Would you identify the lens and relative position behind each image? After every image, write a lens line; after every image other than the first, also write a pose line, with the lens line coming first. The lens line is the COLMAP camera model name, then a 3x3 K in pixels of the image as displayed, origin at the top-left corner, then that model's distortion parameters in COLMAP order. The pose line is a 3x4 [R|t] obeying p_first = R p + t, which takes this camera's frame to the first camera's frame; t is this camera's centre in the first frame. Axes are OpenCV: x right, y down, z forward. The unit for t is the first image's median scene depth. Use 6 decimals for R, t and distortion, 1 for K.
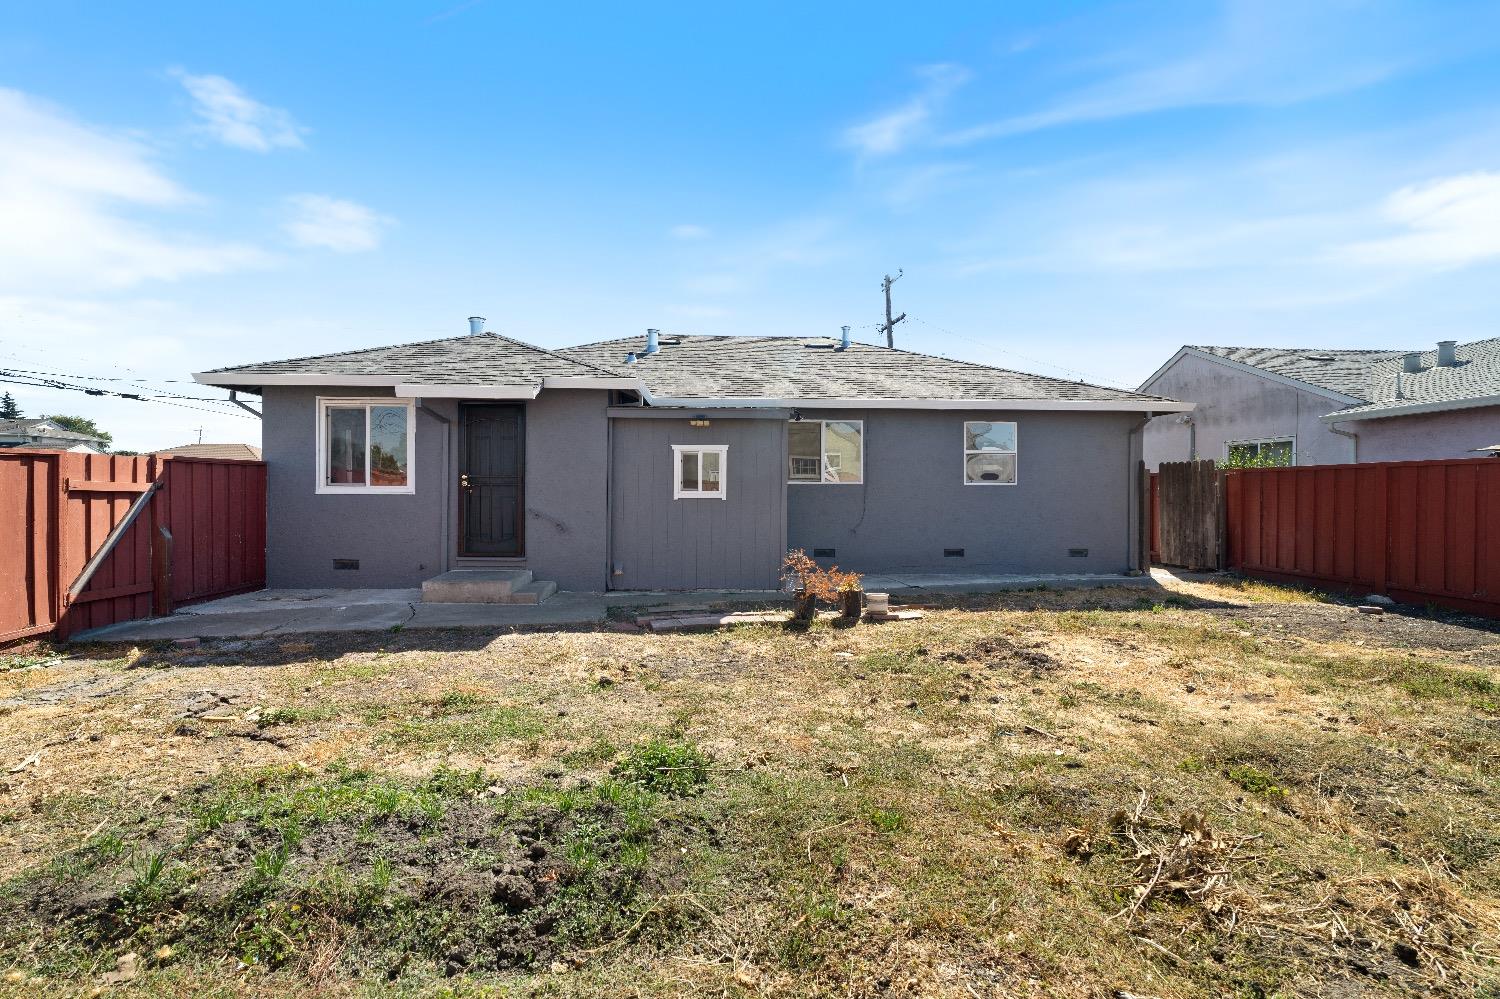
lens RADIAL K [[678.9, 0, 739.0], [0, 678.9, 506.0], [0, 0, 1]] dist [-0.005573, 0.002377]
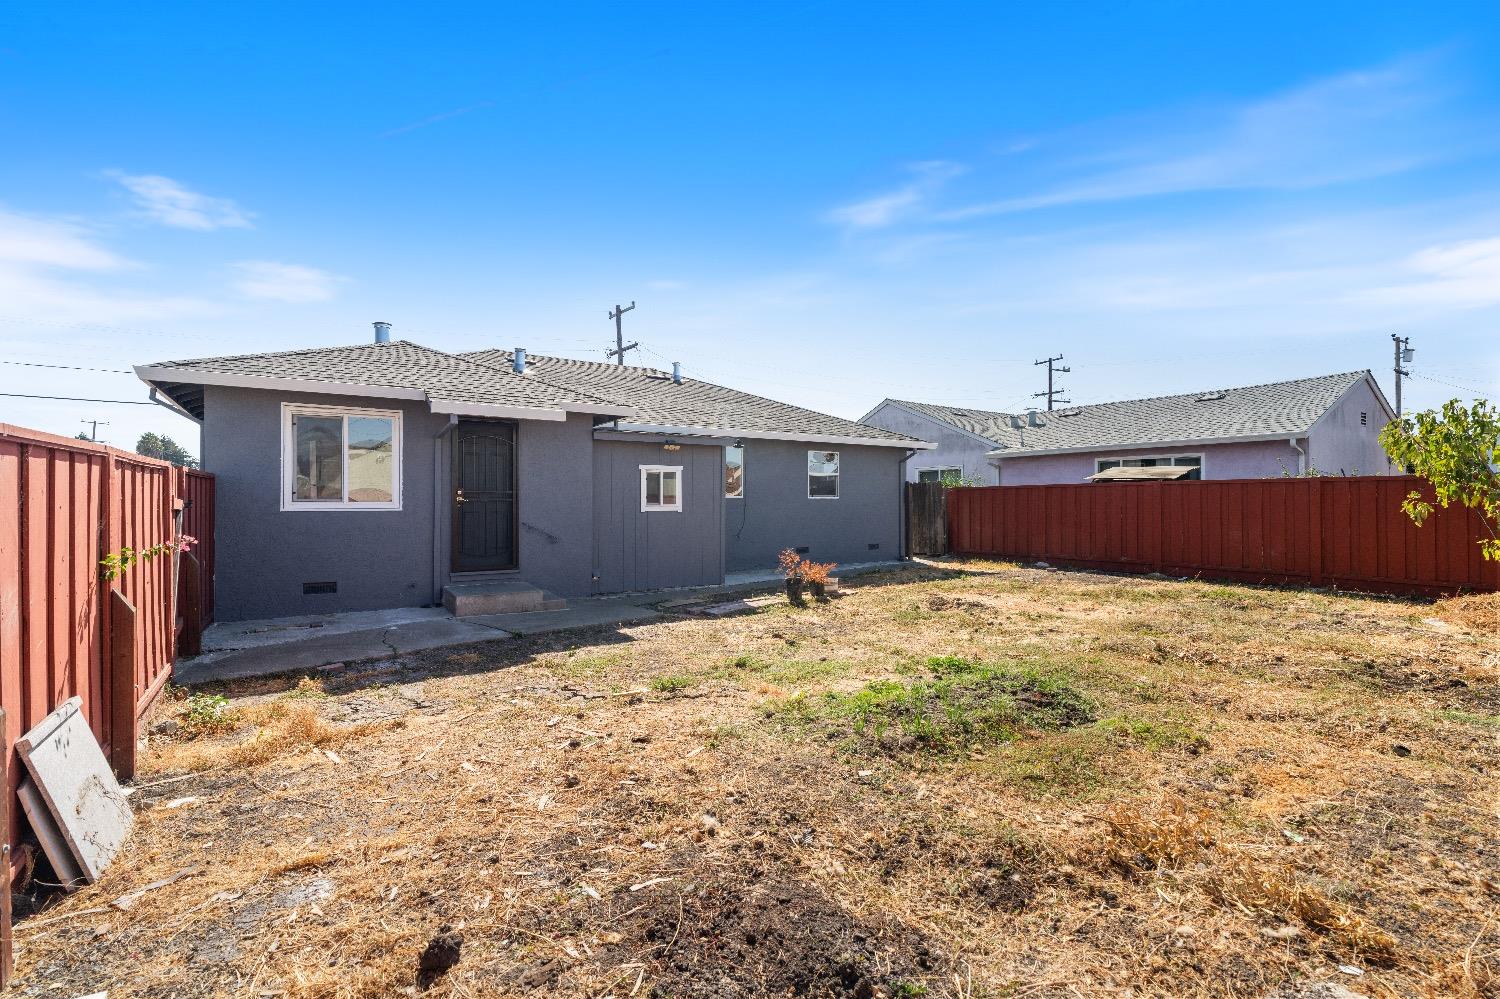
lens RADIAL K [[678.9, 0, 743.9], [0, 678.9, 494.1], [0, 0, 1]] dist [-0.005573, 0.002377]
pose [[0.855586, 0.000024, 0.517661, -0.560780], [0.019091, 0.999318, -0.031600, -0.000424], [-0.517309, 0.036919, 0.855002, -0.075780]]
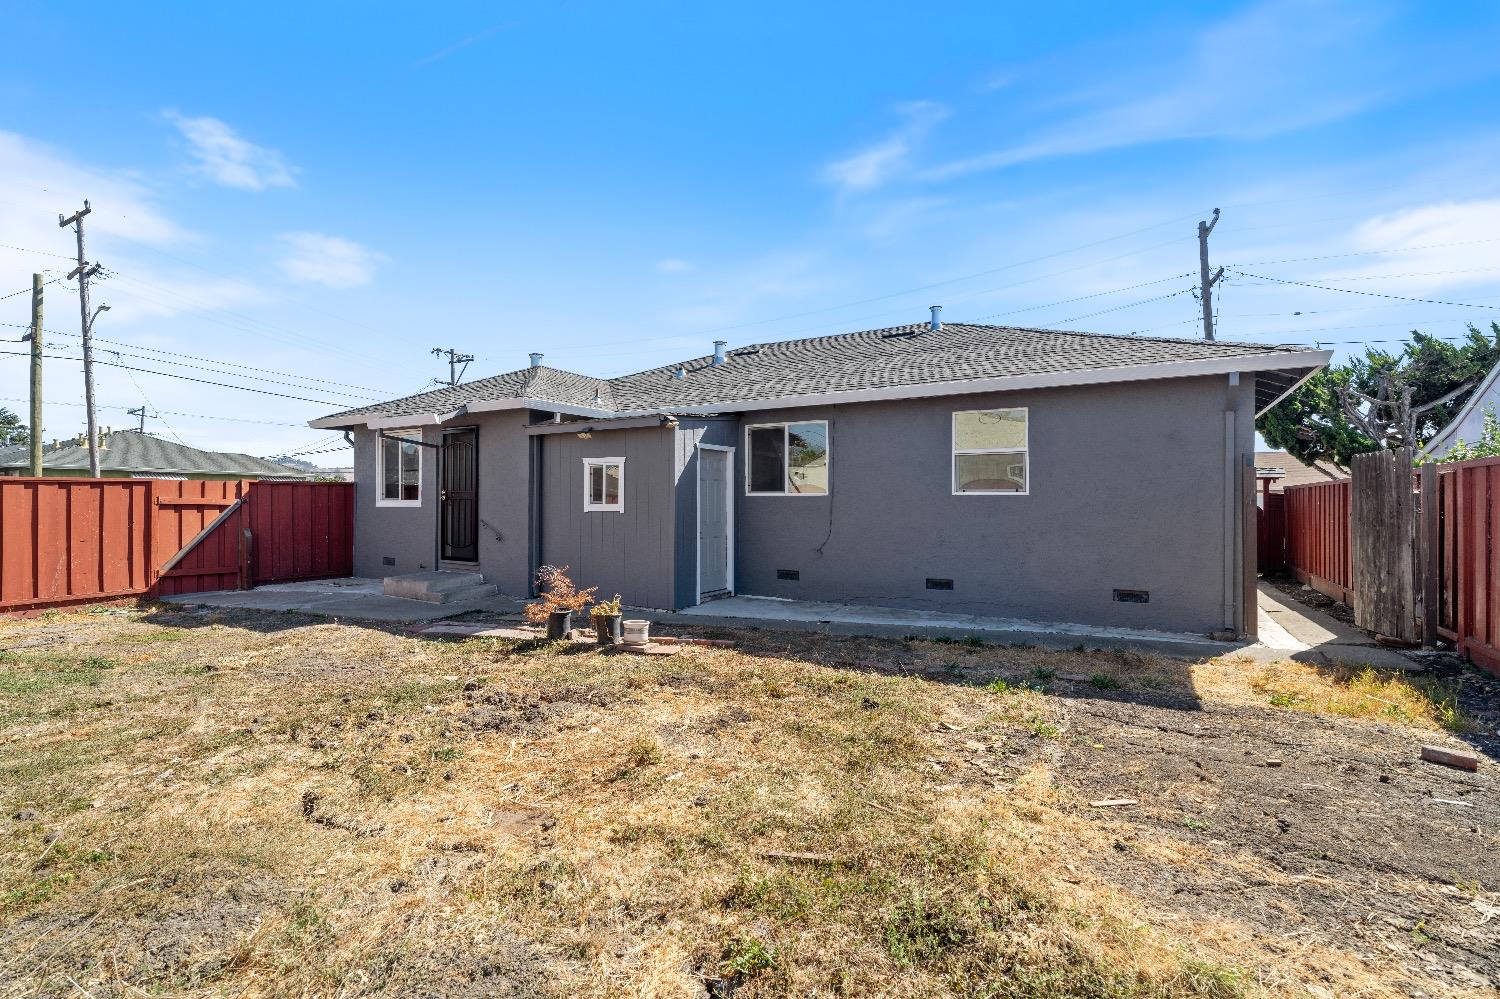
lens RADIAL K [[678.9, 0, 749.9], [0, 678.9, 509.2], [0, 0, 1]] dist [-0.005573, 0.002377]
pose [[0.836955, 0.002914, -0.547264, 0.687760], [-0.011322, 0.999864, -0.011992, -0.004927], [0.547155, 0.016233, 0.836874, 0.297741]]
